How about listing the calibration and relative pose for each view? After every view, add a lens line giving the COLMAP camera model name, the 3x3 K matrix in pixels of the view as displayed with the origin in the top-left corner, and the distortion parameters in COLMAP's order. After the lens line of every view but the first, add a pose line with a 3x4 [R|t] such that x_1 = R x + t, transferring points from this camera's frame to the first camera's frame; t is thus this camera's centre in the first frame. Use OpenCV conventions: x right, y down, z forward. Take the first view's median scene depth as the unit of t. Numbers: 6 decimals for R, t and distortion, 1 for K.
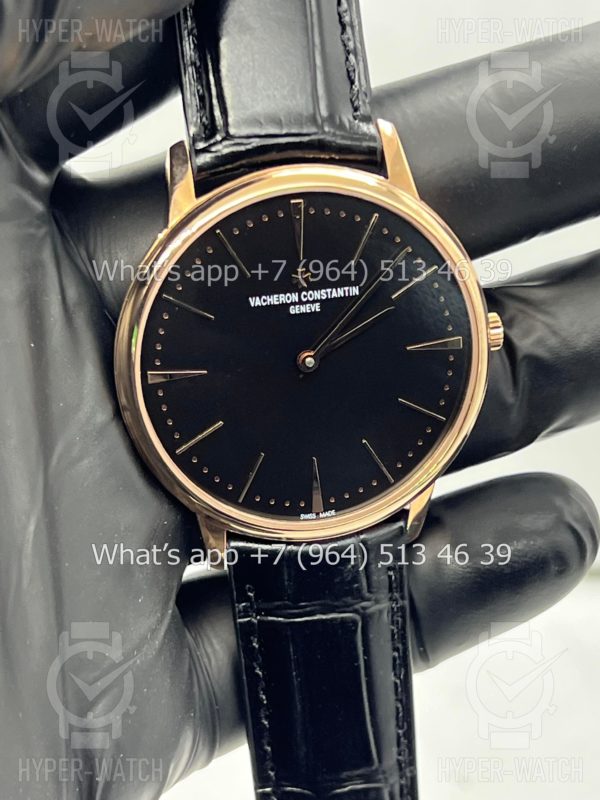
lens RADIAL K [[1805.1, 0, 306.0], [0, 1805.1, 396.8], [0, 0, 1]] dist [0.090103, 0.000000]
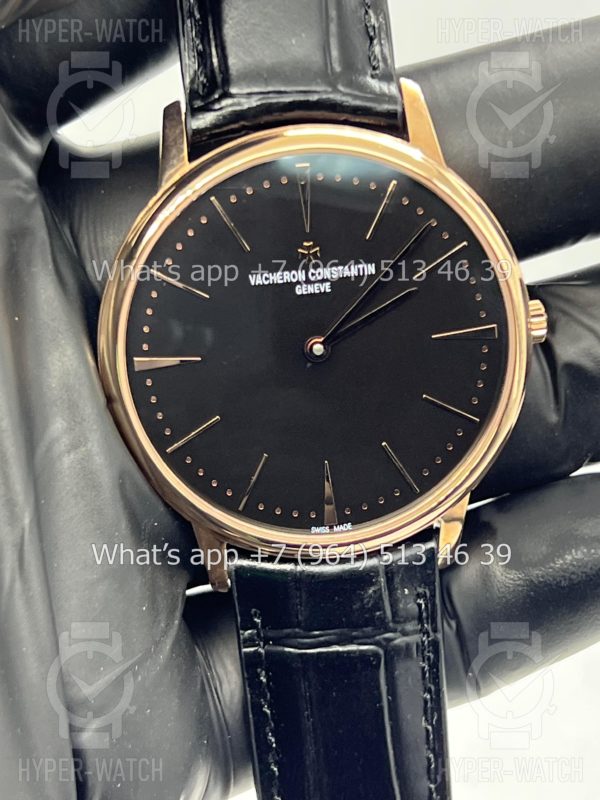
lens RADIAL K [[1805.1, 0, 303.5], [0, 1805.1, 399.9], [0, 0, 1]] dist [0.090103, 0.000000]
pose [[0.992806, 0.007252, -0.119513, 0.100365], [-0.016411, 0.996985, -0.075833, 0.072114], [0.118602, 0.077249, 0.989932, 0.130440]]
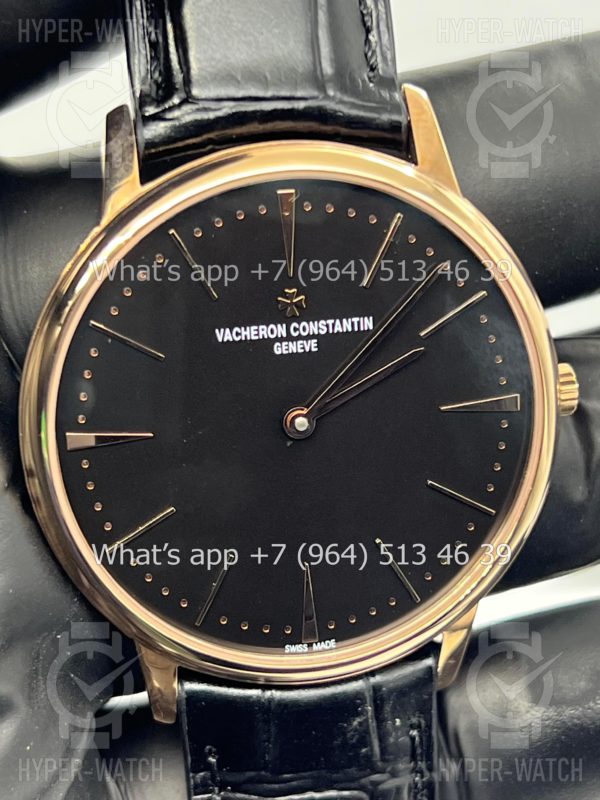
lens RADIAL K [[1805.1, 0, 298.6], [0, 1805.1, 399.4], [0, 0, 1]] dist [0.090103, 0.000000]
pose [[0.999706, 0.016769, -0.017520, 0.013094], [-0.018077, 0.996840, -0.077356, 0.025146], [0.016167, 0.077650, 0.996850, 0.305858]]
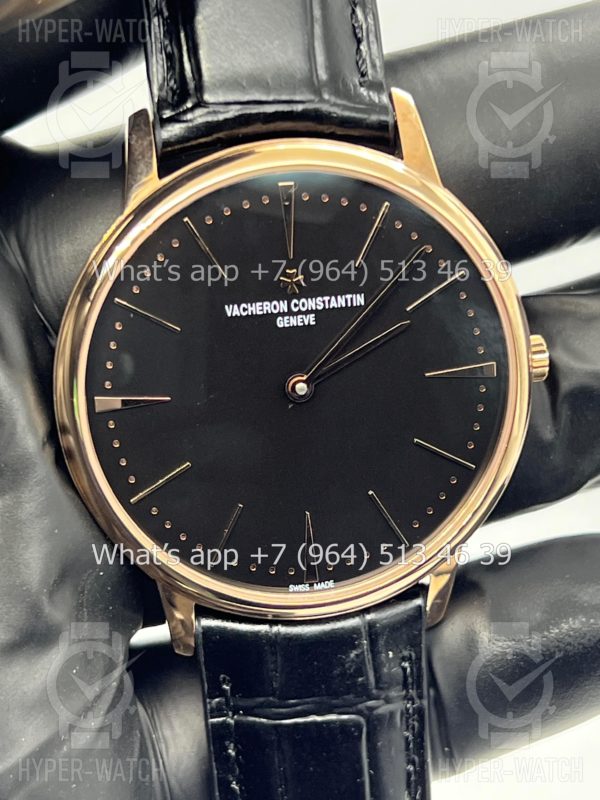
lens RADIAL K [[1805.1, 0, 296.4], [0, 1805.1, 407.6], [0, 0, 1]] dist [0.090103, 0.000000]
pose [[0.999039, 0.011347, -0.042327, 0.033480], [-0.014484, 0.997112, -0.074555, 0.047978], [0.041358, 0.075097, 0.996318, 0.213562]]
